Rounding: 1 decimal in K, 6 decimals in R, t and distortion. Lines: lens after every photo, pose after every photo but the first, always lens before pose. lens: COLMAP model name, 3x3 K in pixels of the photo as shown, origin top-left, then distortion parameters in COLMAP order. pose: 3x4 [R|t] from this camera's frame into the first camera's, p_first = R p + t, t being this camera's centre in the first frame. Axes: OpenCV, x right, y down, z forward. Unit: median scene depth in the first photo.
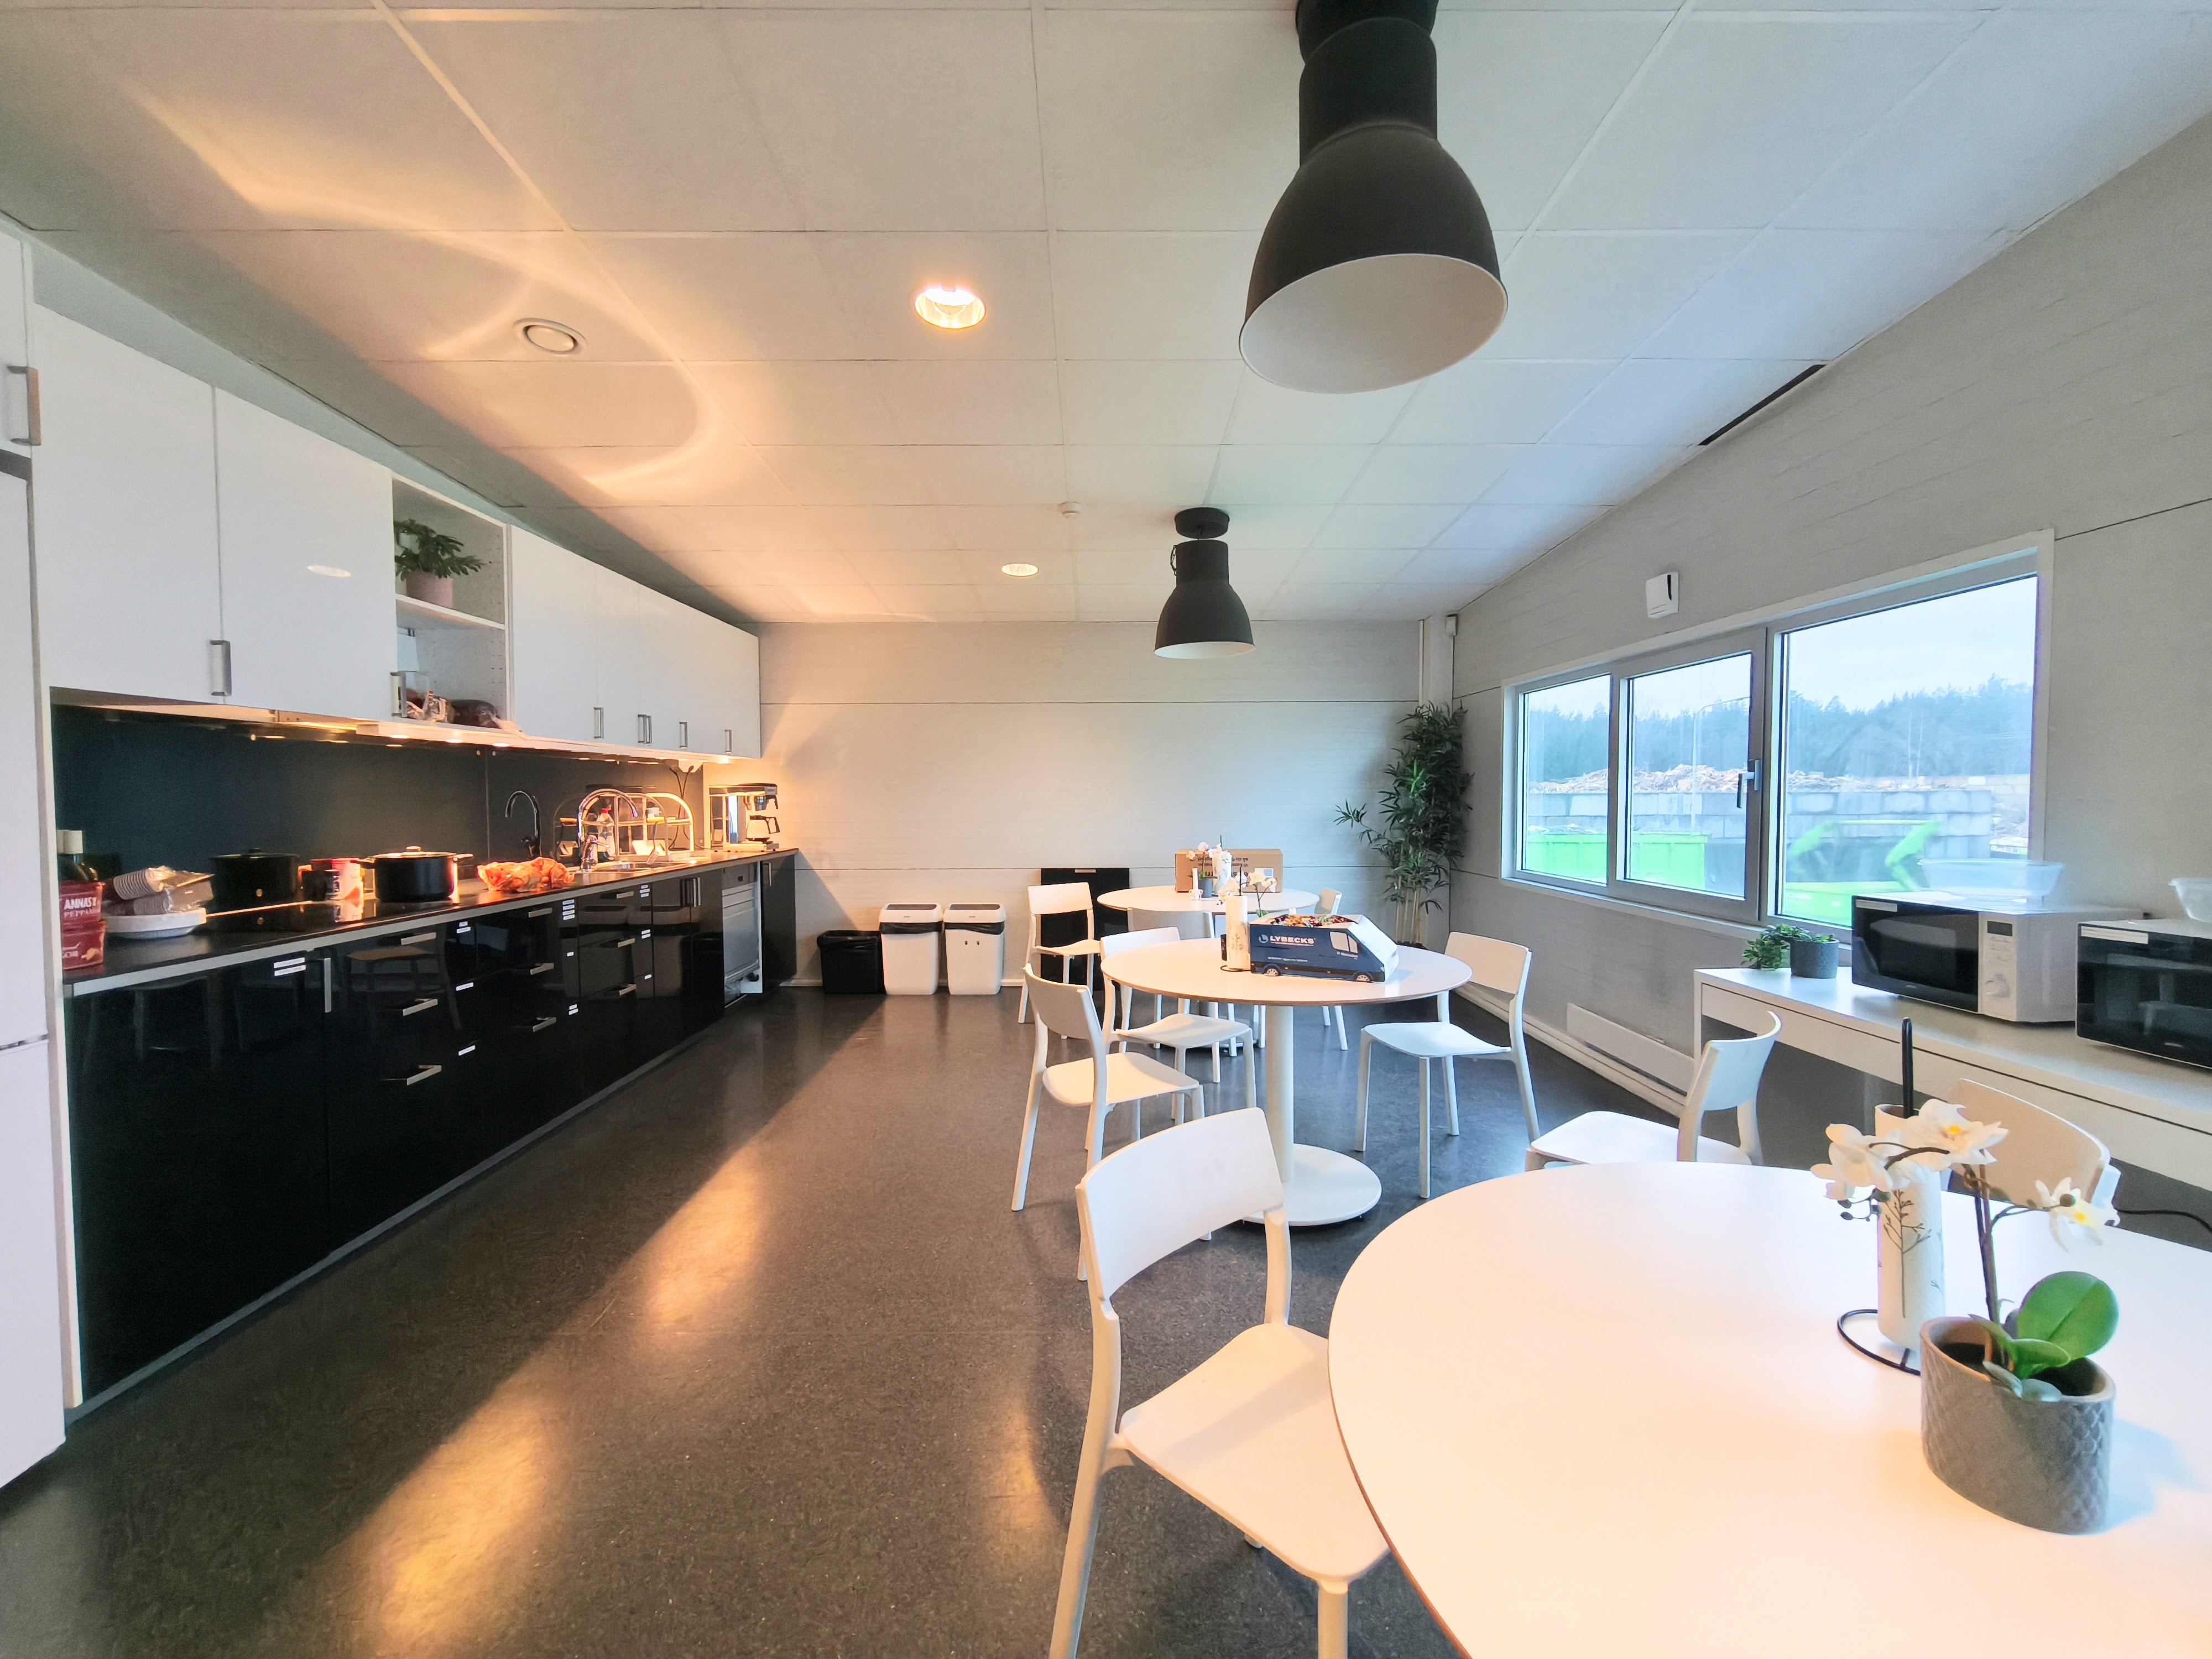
lens RADIAL K [[922.7, 0, 1101.3], [0, 922.7, 830.5], [0, 0, 1]] dist [-0.002425, -0.001102]
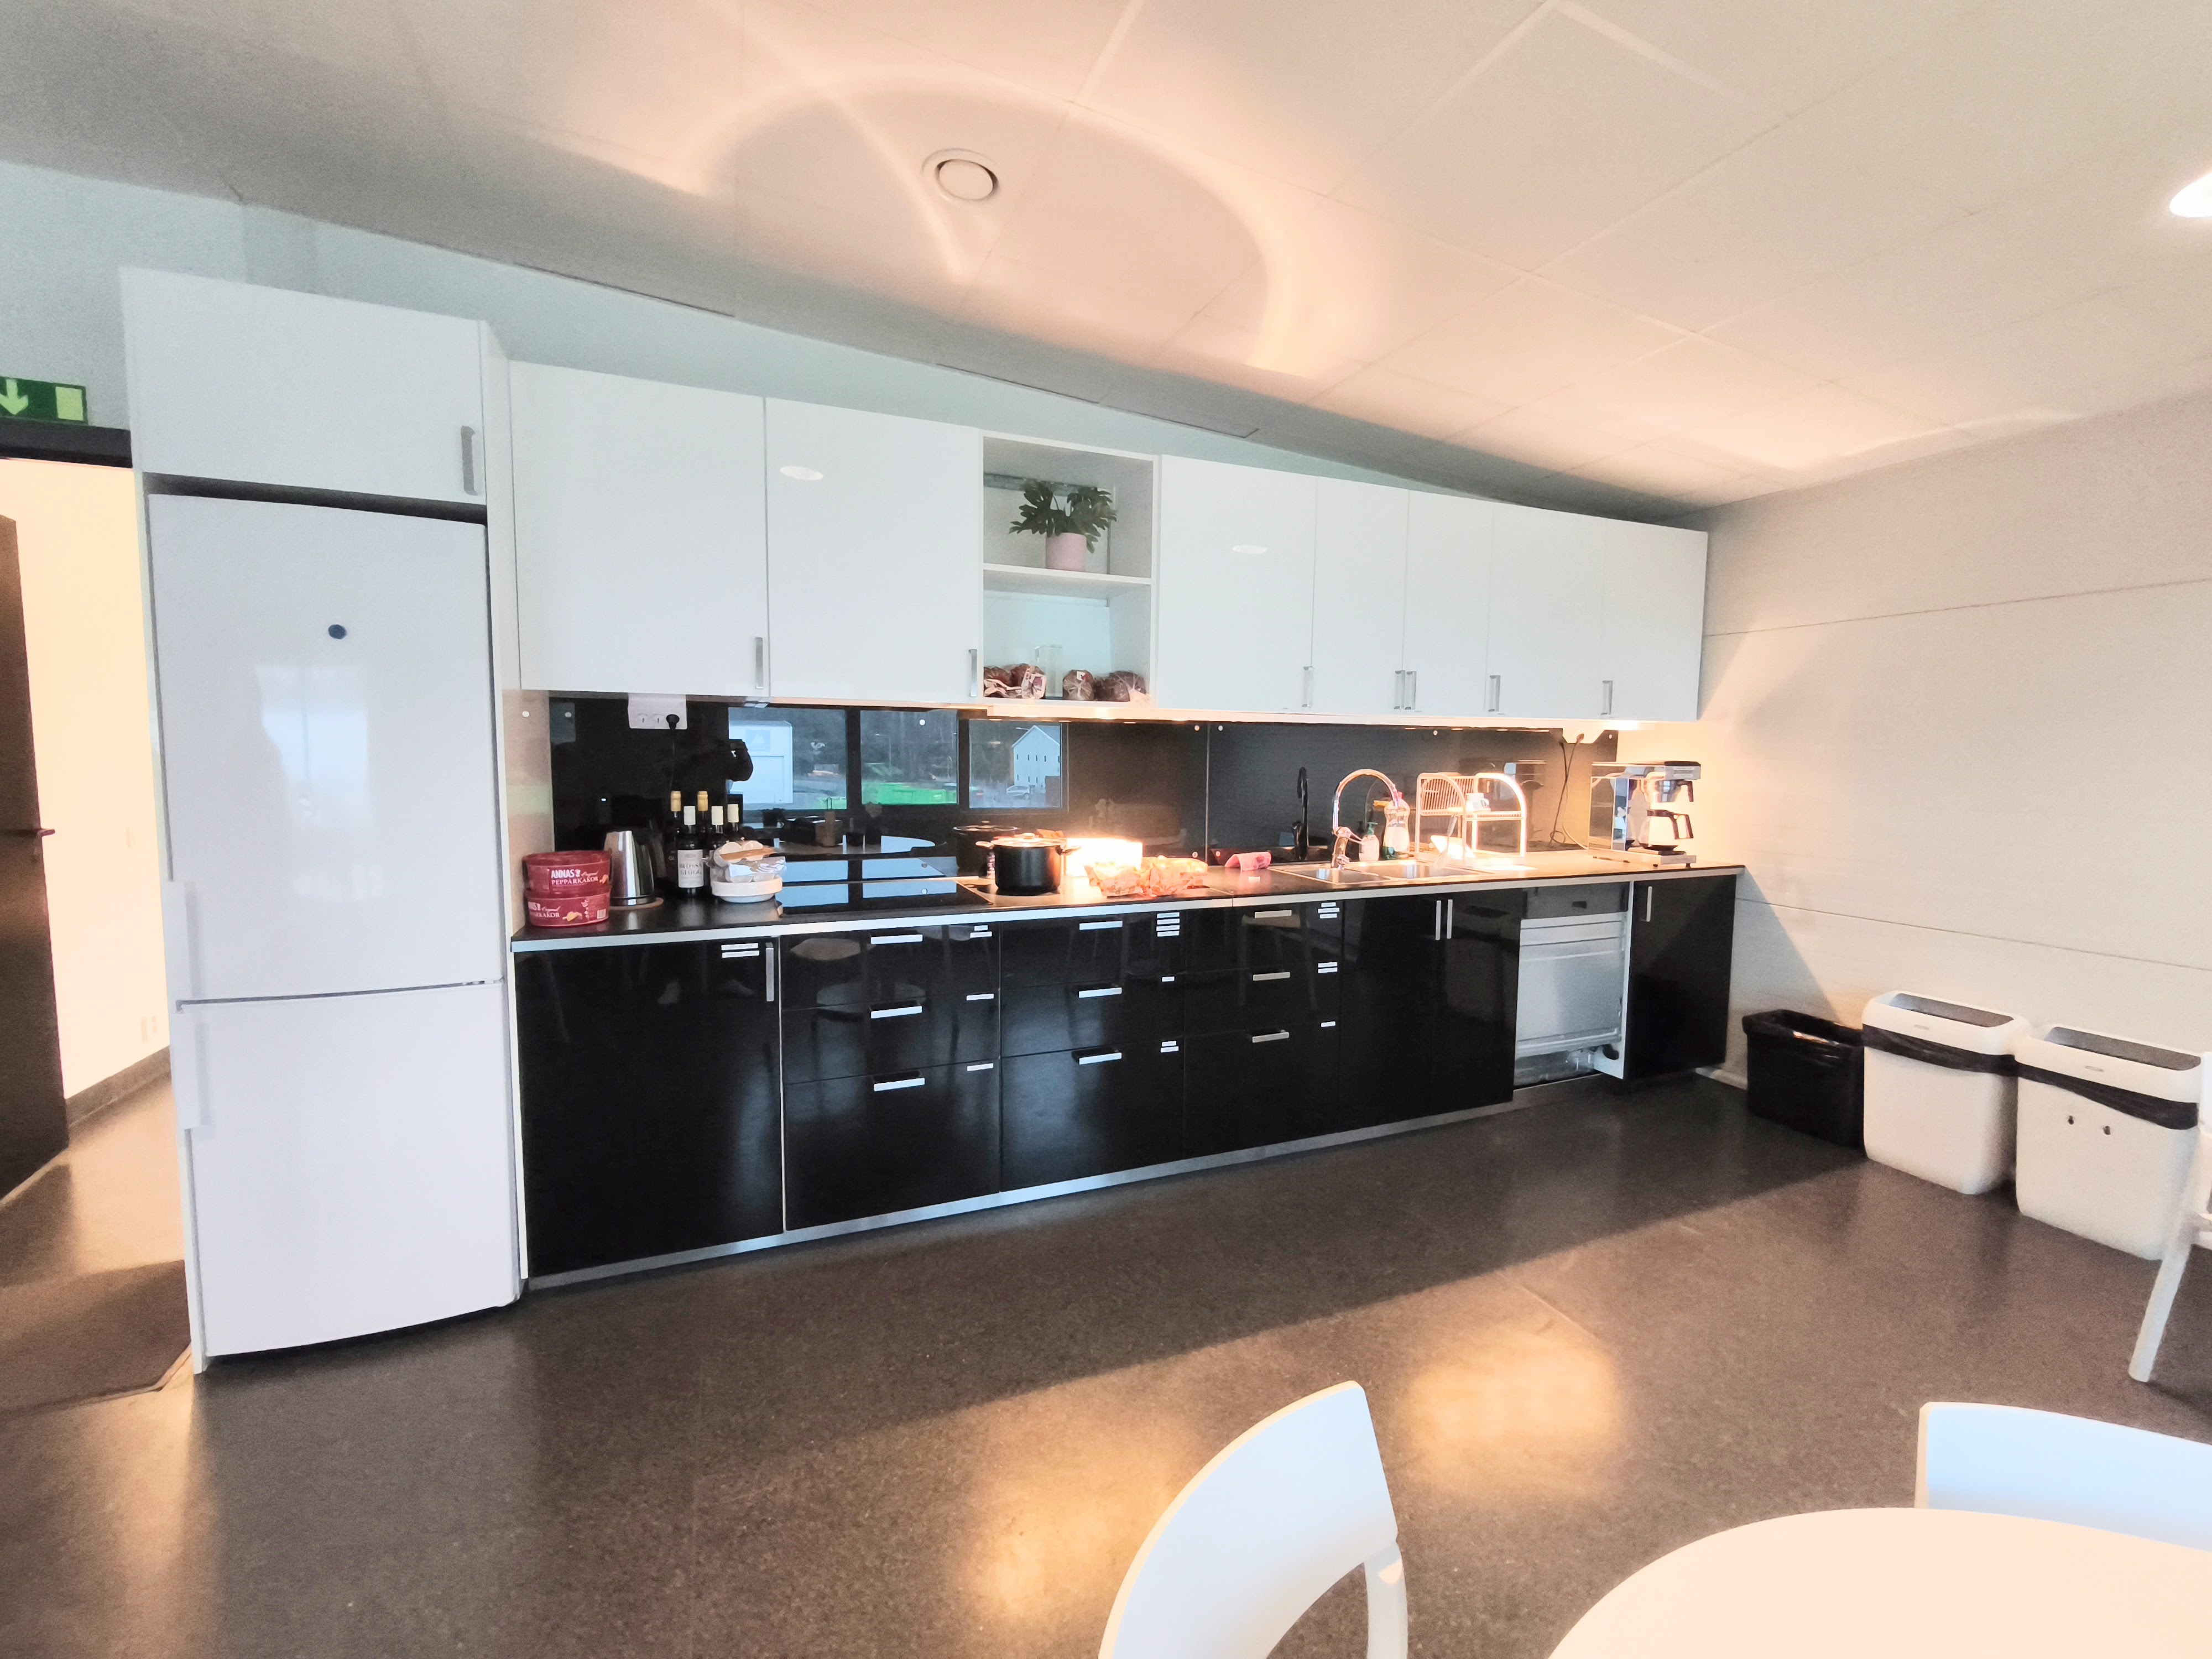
lens RADIAL K [[922.7, 0, 1105.7], [0, 922.7, 830.8], [0, 0, 1]] dist [-0.002425, -0.001102]
pose [[0.369271, 0.091526, -0.924804, 0.086068], [-0.047507, 0.995696, 0.079573, -0.034715], [0.928107, 0.014551, 0.372030, 0.391104]]
